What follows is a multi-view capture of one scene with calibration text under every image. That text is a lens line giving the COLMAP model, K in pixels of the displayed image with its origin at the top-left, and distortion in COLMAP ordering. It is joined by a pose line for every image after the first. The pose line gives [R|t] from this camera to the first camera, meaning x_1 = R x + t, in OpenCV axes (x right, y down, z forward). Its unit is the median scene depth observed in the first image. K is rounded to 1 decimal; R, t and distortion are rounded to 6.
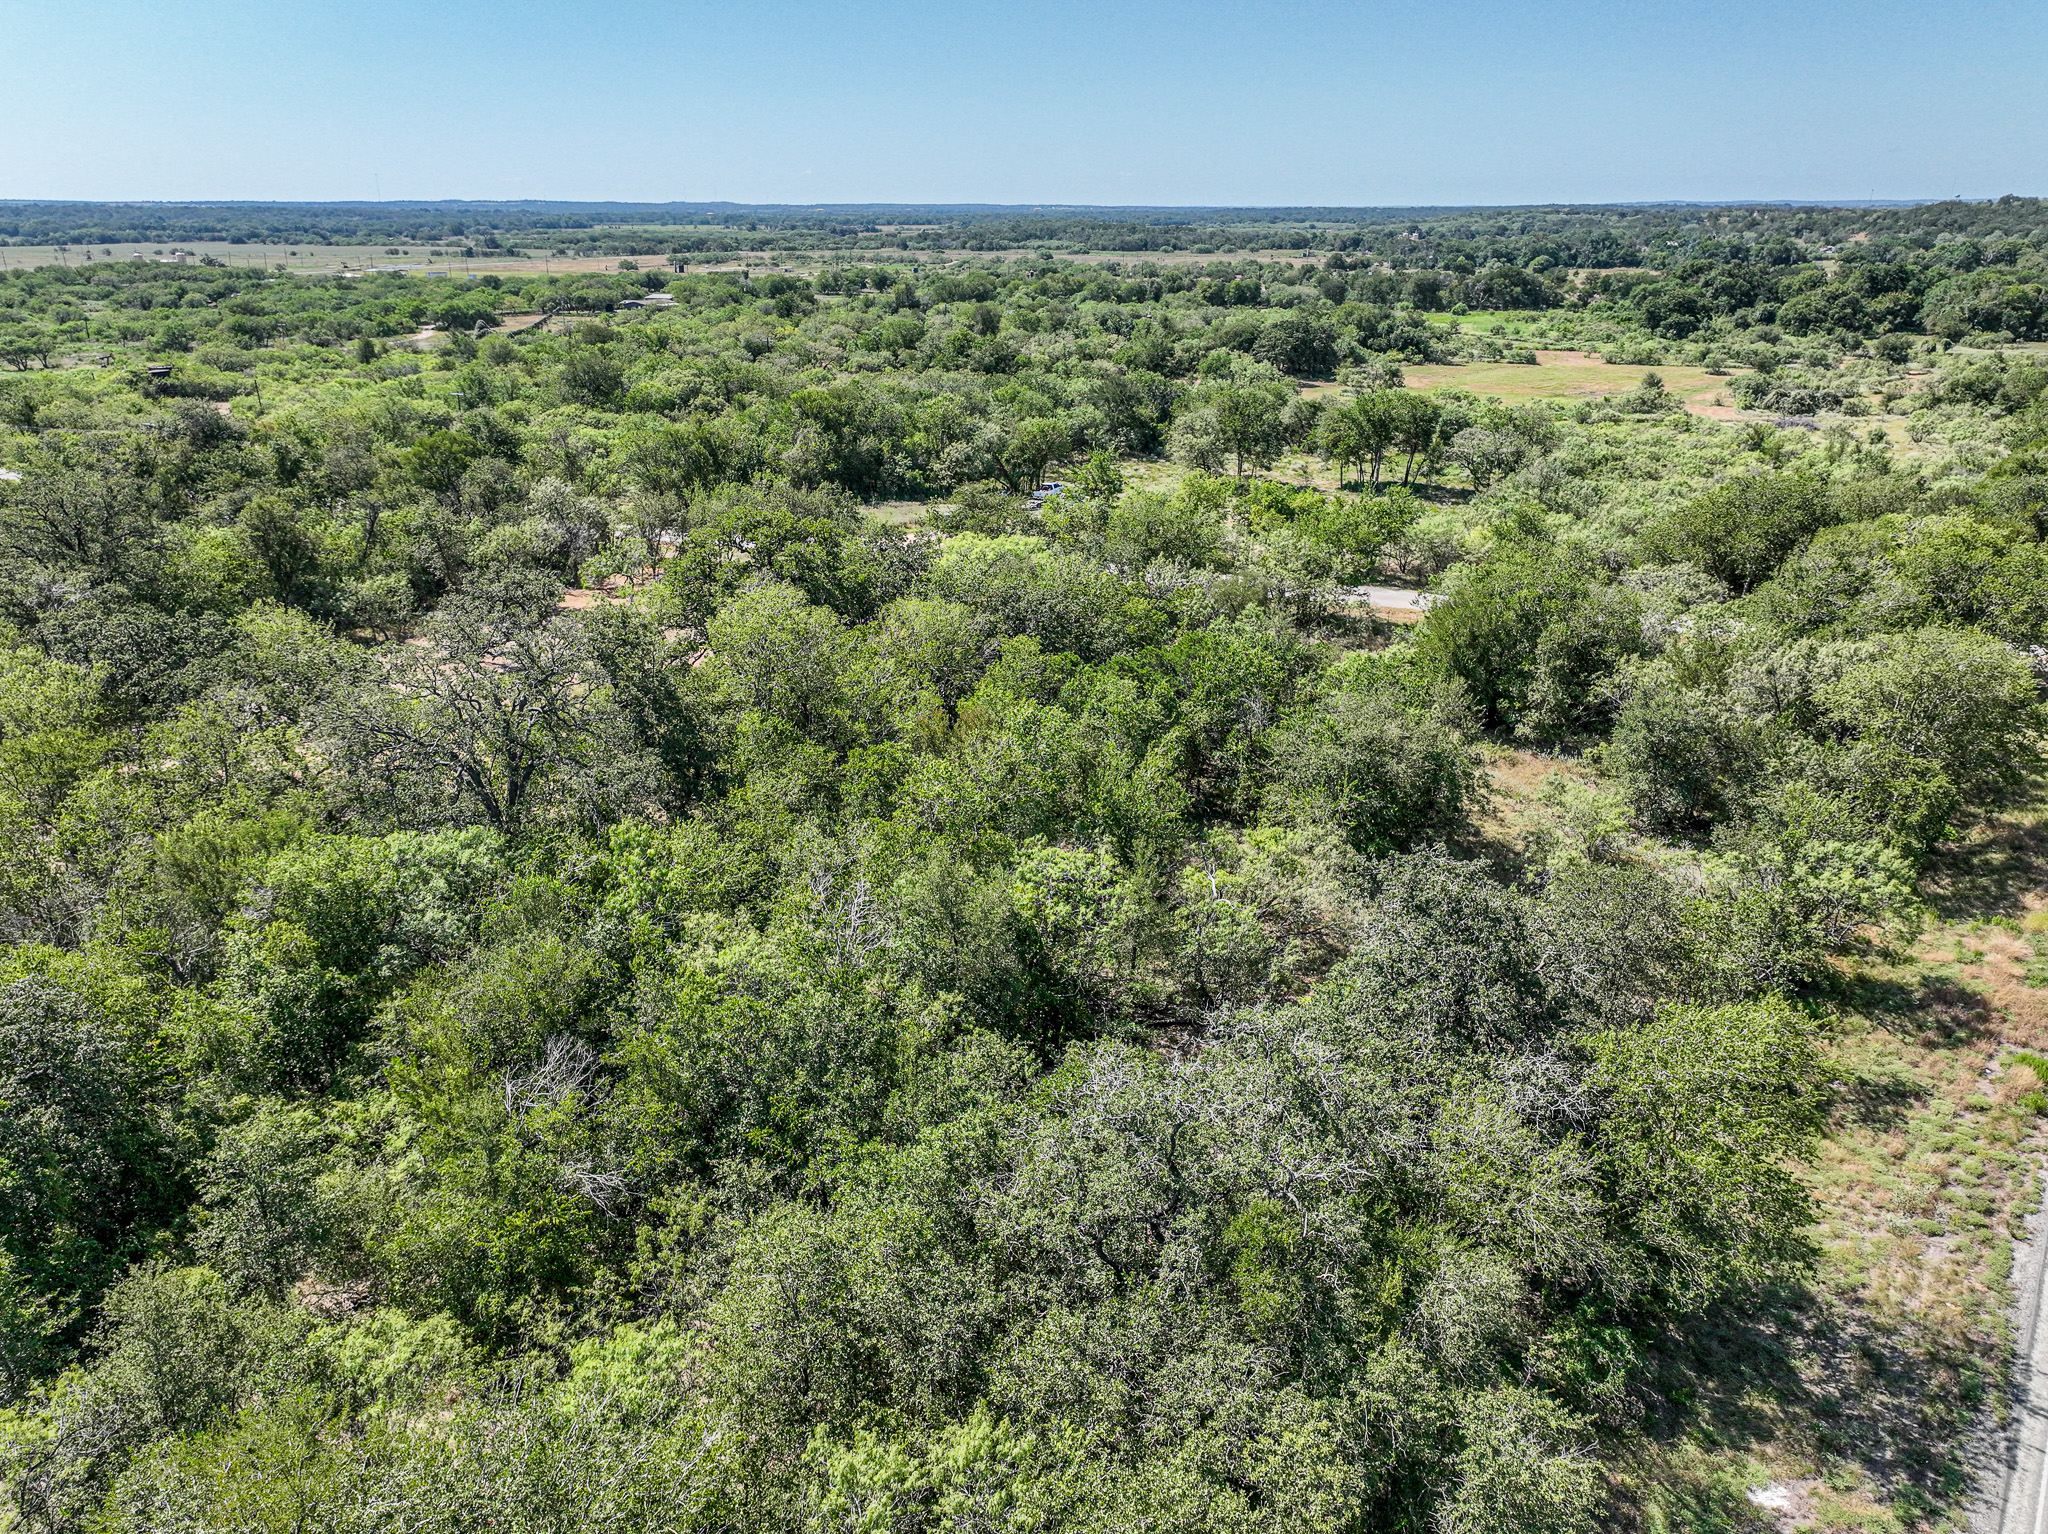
lens RADIAL K [[1431.6, 0, 1021.5], [0, 1431.6, 769.4], [0, 0, 1]] dist [-0.017159, 0.021907]
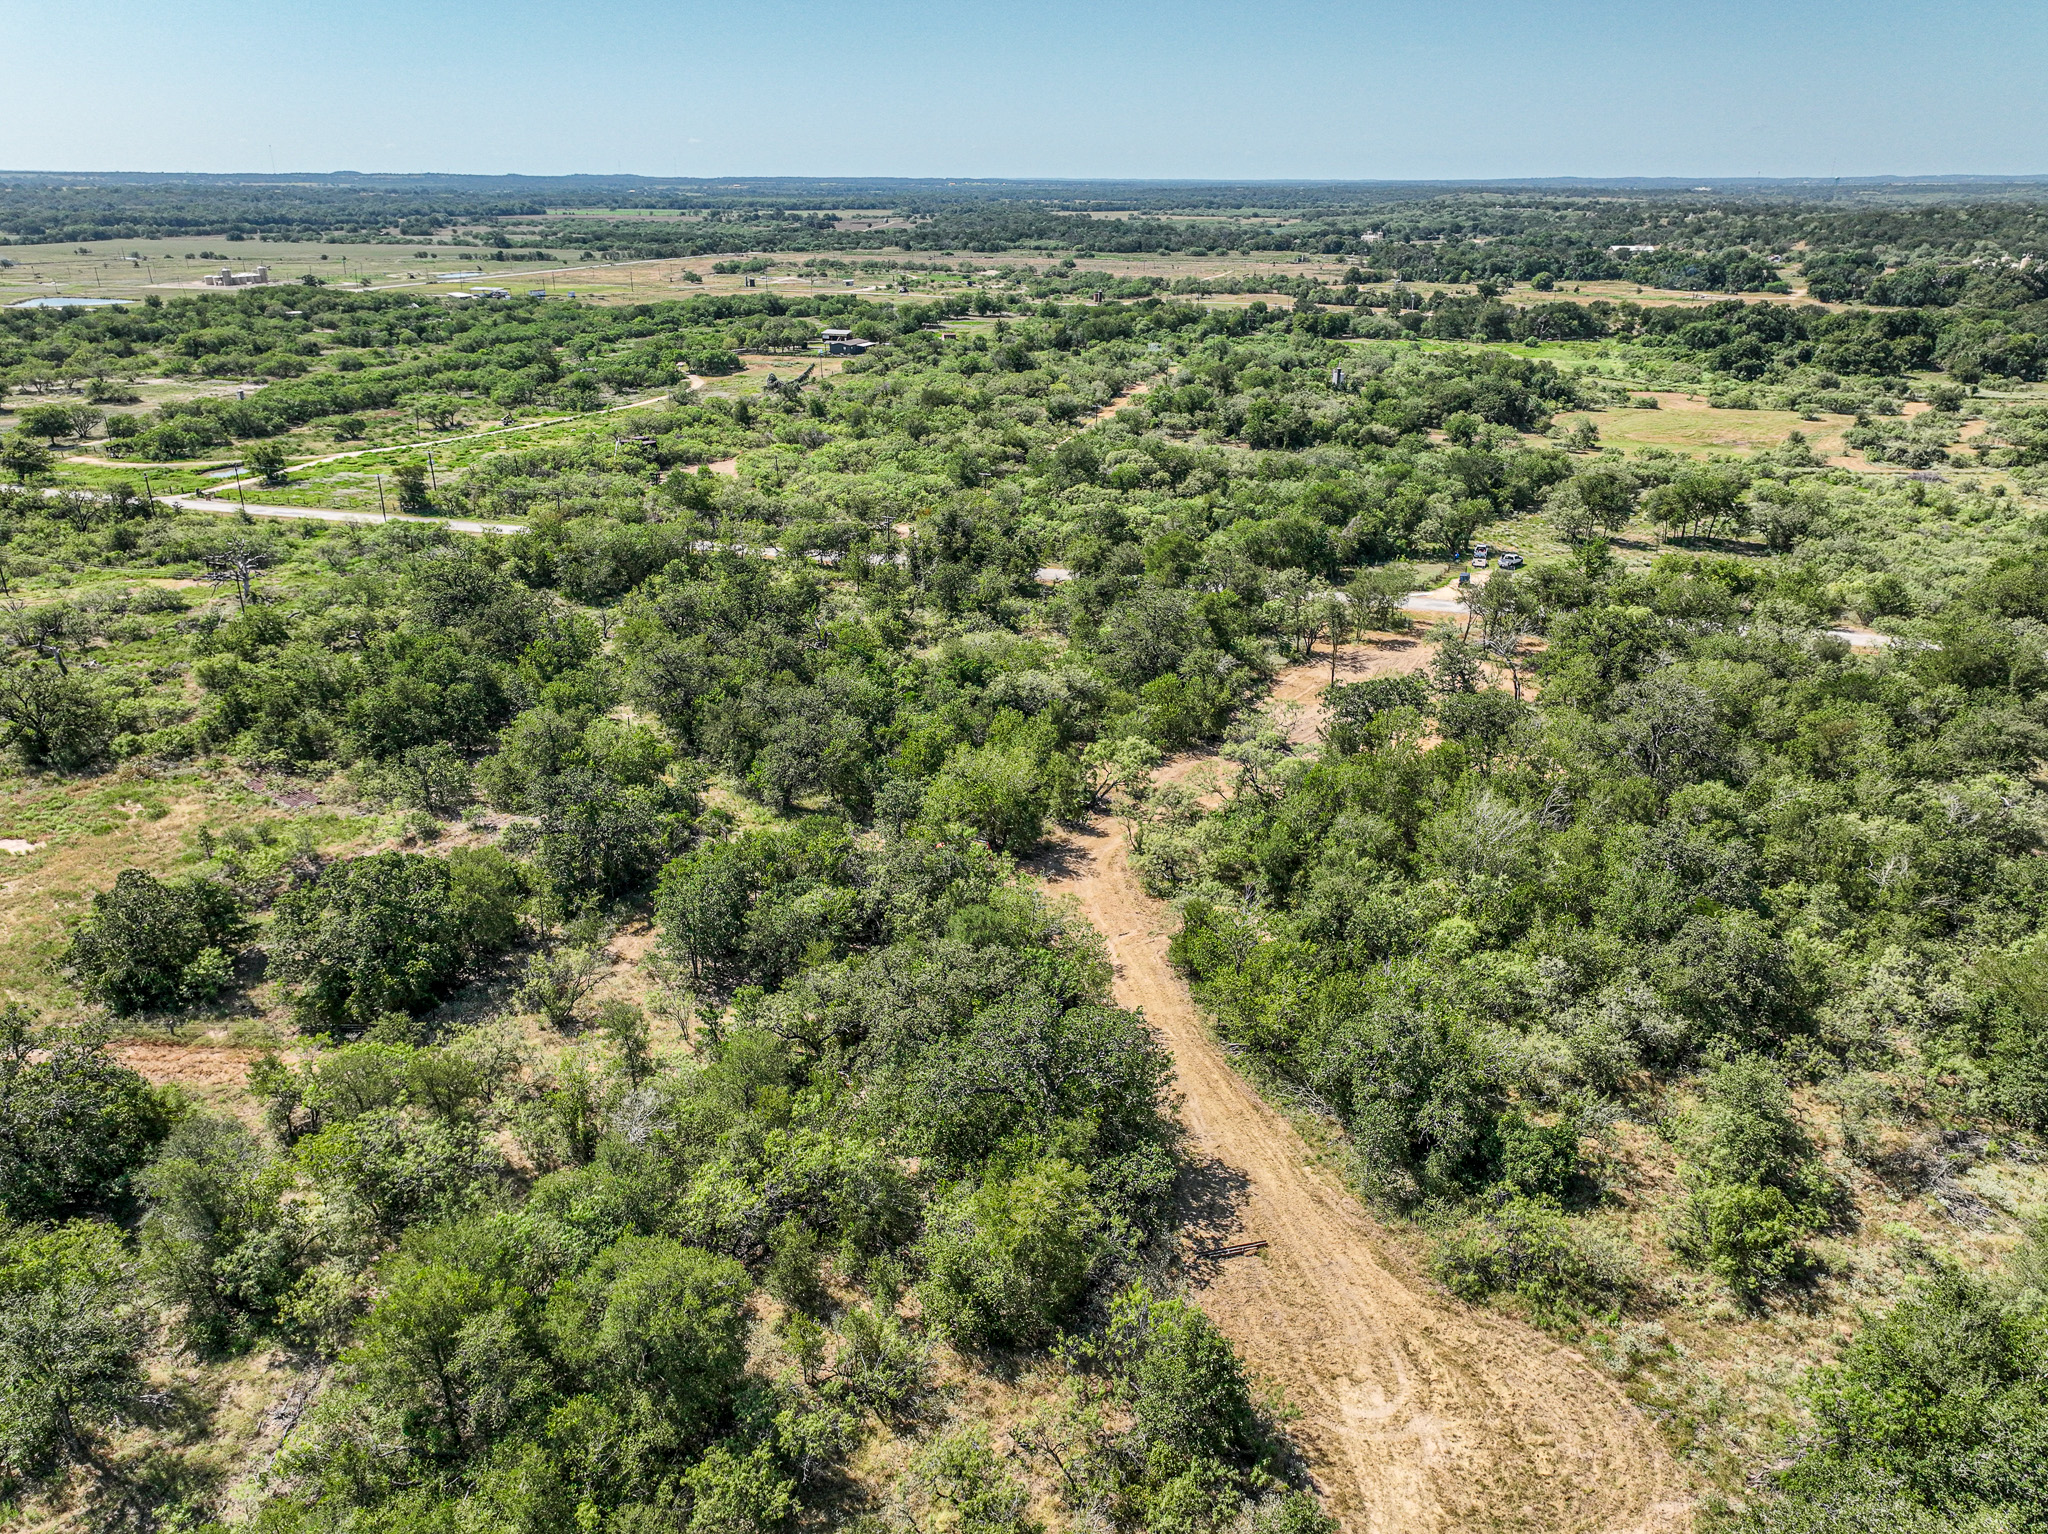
lens RADIAL K [[1431.6, 0, 1024.9], [0, 1431.6, 766.0], [0, 0, 1]] dist [-0.017159, 0.021907]
pose [[0.997556, -0.022156, 0.066268, -0.250271], [0.021086, 0.999636, 0.016811, -0.009641], [-0.066616, -0.015372, 0.997660, -0.175544]]
